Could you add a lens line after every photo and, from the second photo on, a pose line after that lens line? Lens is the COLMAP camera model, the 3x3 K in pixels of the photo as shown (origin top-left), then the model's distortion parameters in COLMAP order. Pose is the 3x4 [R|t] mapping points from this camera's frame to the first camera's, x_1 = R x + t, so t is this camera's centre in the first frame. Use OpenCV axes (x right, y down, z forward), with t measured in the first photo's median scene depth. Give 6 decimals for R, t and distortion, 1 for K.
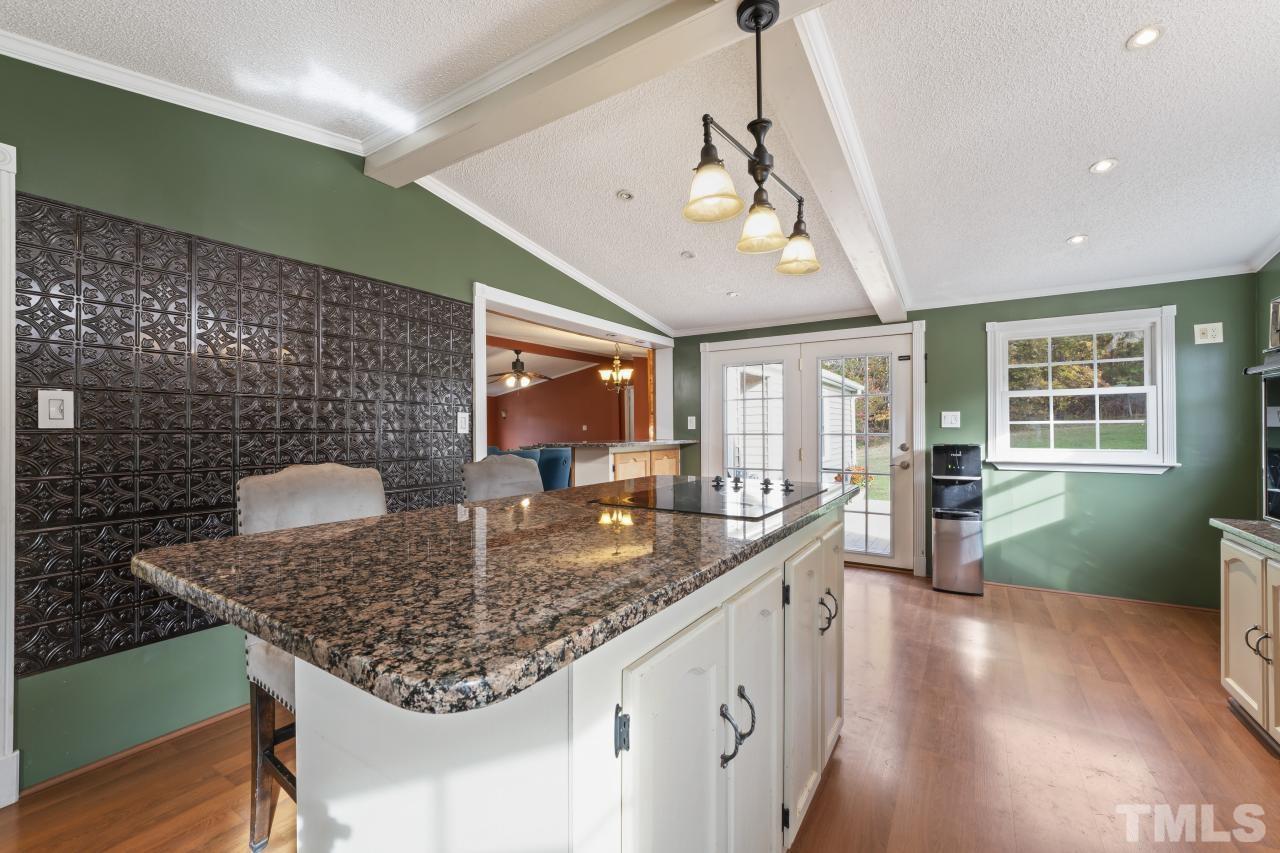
lens RADIAL K [[532.7, 0, 648.0], [0, 532.7, 428.3], [0, 0, 1]] dist [-0.011782, -0.000133]
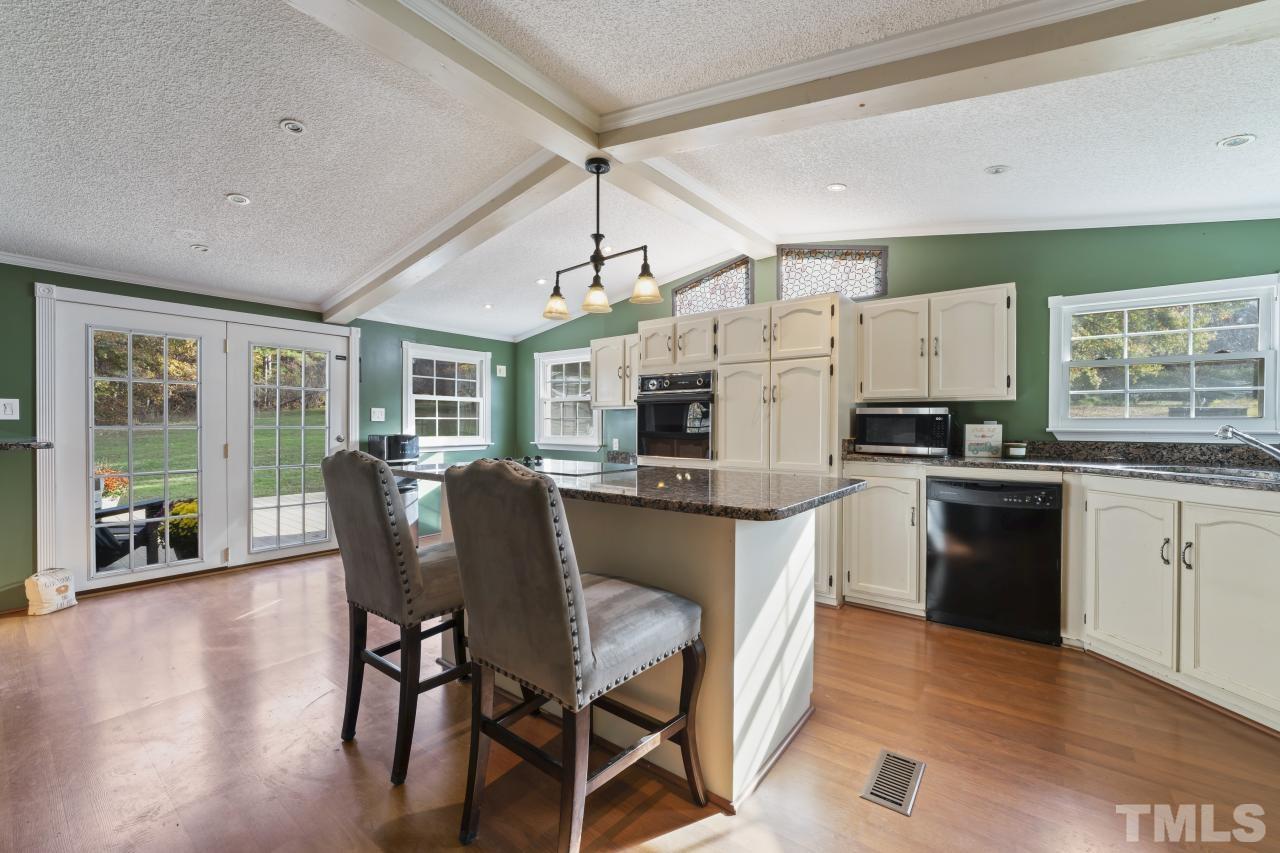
lens RADIAL K [[521.5, 0, 638.4], [0, 521.5, 427.7], [0, 0, 1]] dist [-0.018112, 0.004573]
pose [[0.085714, -0.005567, 0.996304, -0.628649], [-0.010041, 0.999929, 0.006451, -0.000253], [-0.996269, -0.010556, 0.085652, 0.339004]]
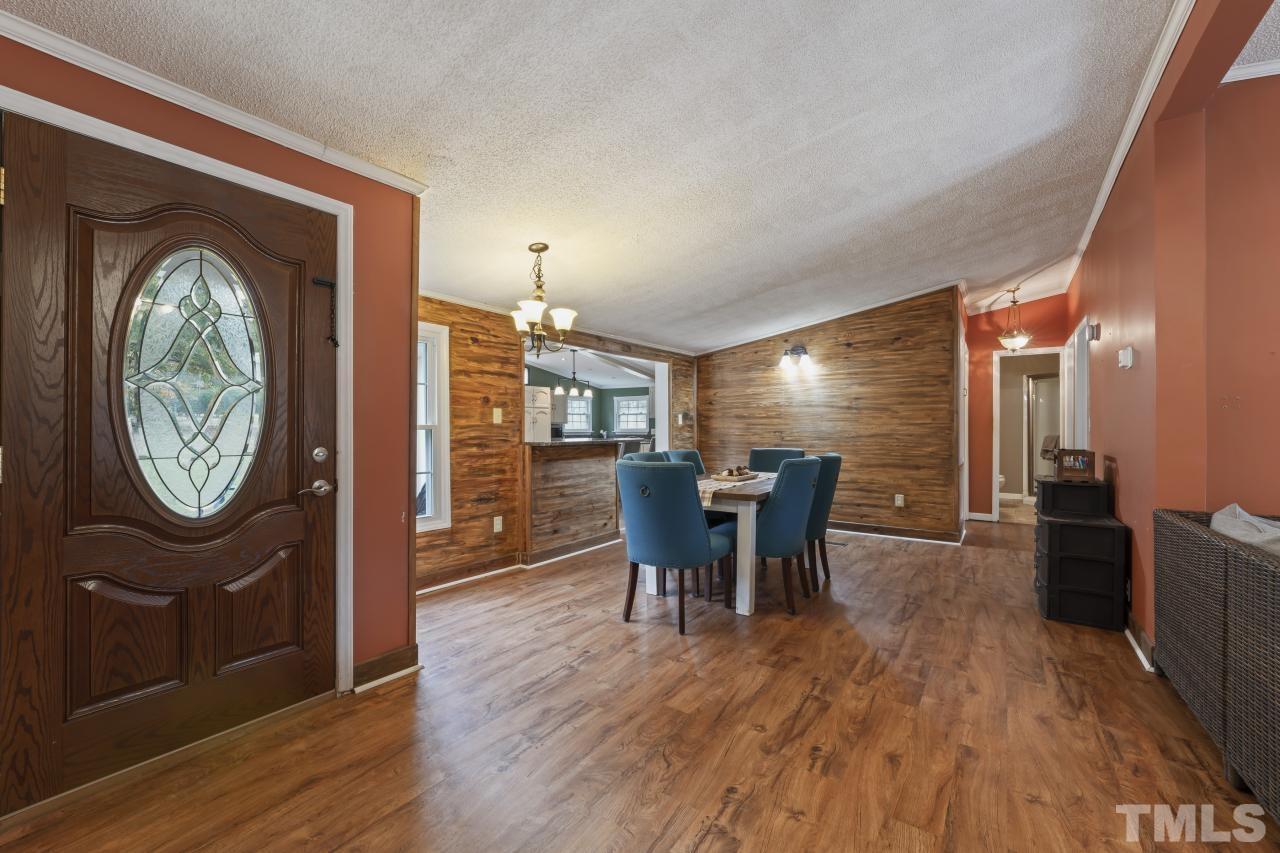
lens RADIAL K [[521.5, 0, 638.4], [0, 521.5, 427.7], [0, 0, 1]] dist [-0.018112, 0.004573]
pose [[-0.998670, 0.002602, 0.051489, -0.313805], [0.002232, 0.999971, -0.007236, 0.000952], [-0.051507, -0.007111, -0.998647, 2.797617]]
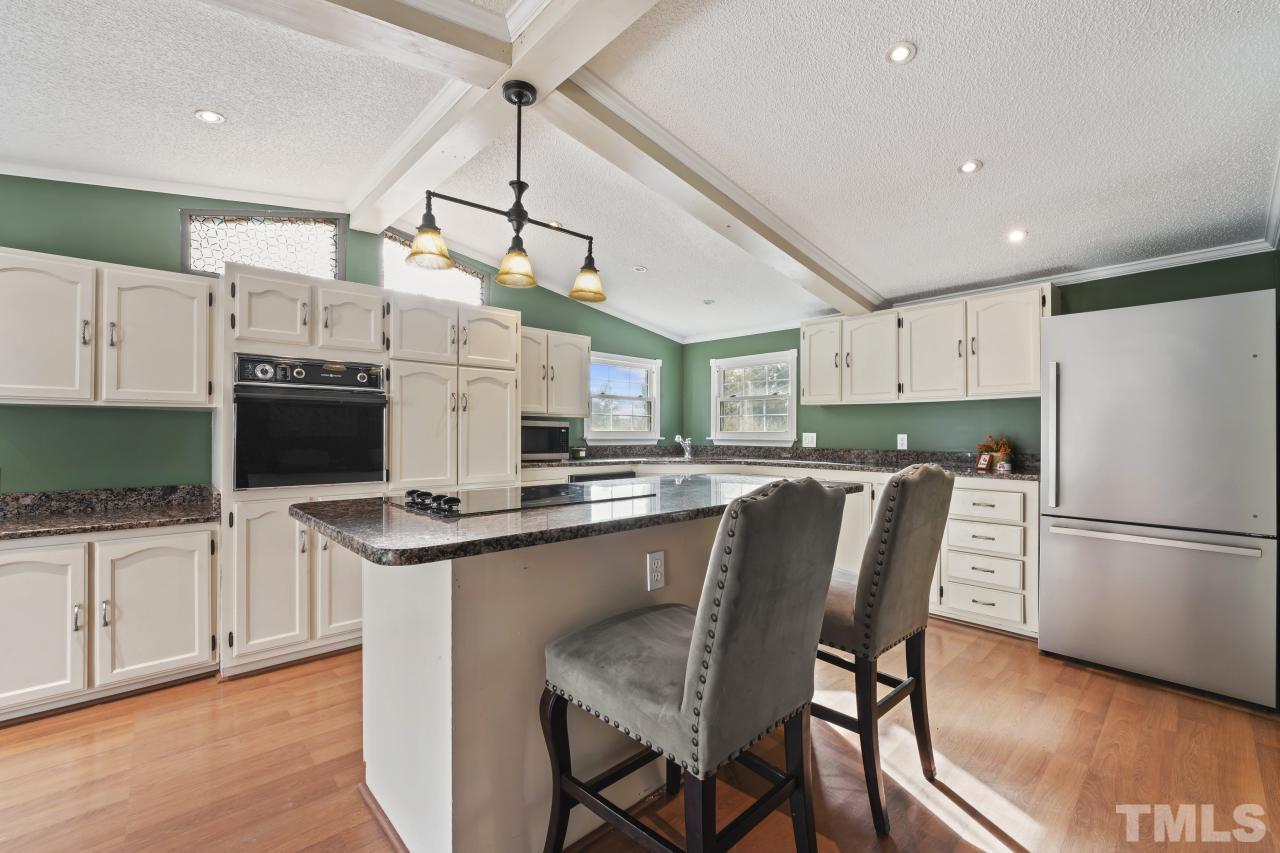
lens RADIAL K [[521.5, 0, 638.4], [0, 521.5, 427.7], [0, 0, 1]] dist [-0.018112, 0.004573]
pose [[-0.967530, -0.001213, 0.252754, -0.161174], [-0.005915, 0.999823, -0.017842, -0.001640], [-0.252688, -0.018758, -0.967366, 0.949605]]
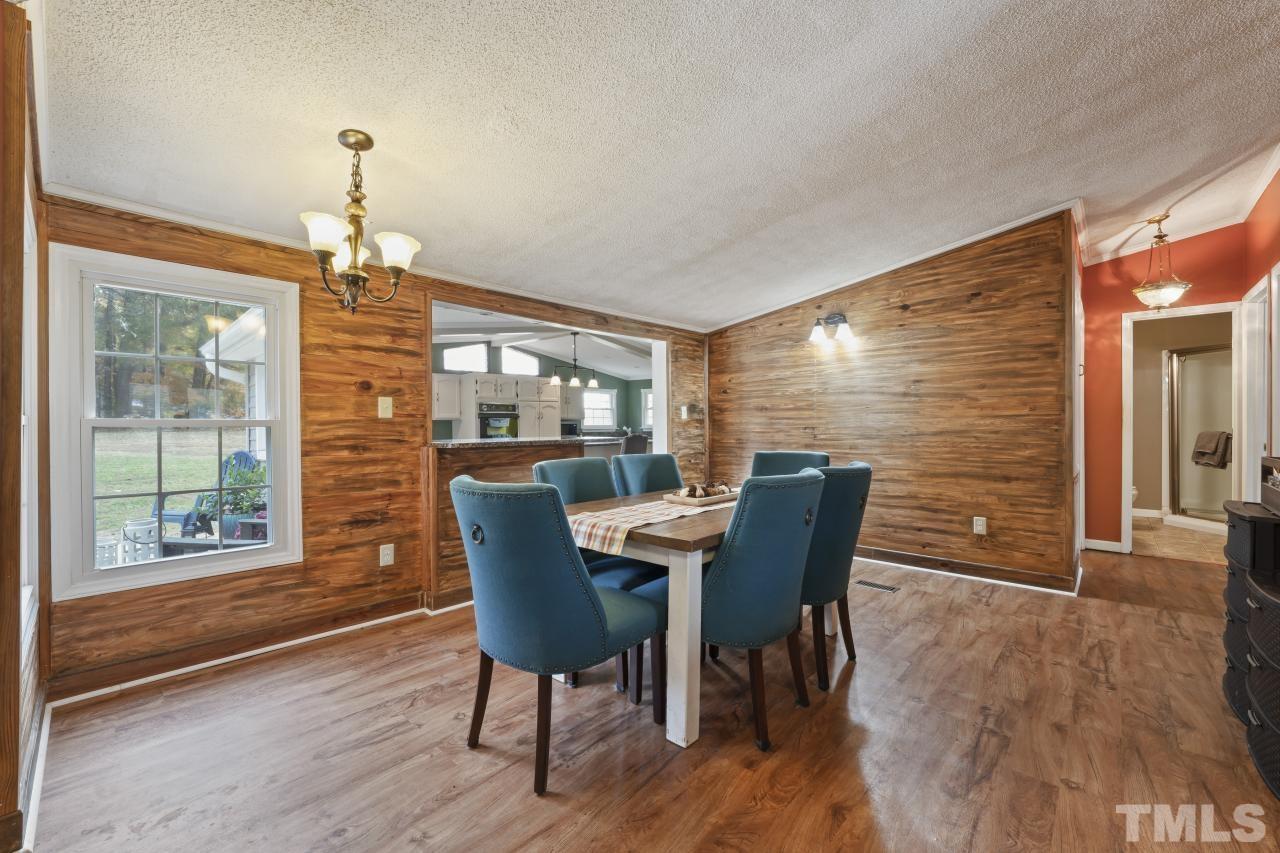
lens RADIAL K [[521.5, 0, 638.4], [0, 521.5, 427.7], [0, 0, 1]] dist [-0.018112, 0.004573]
pose [[-0.983357, 0.005588, 0.181600, -0.507516], [0.005448, 0.999984, -0.001269, 0.001973], [-0.181604, -0.000259, -0.983372, 2.403612]]
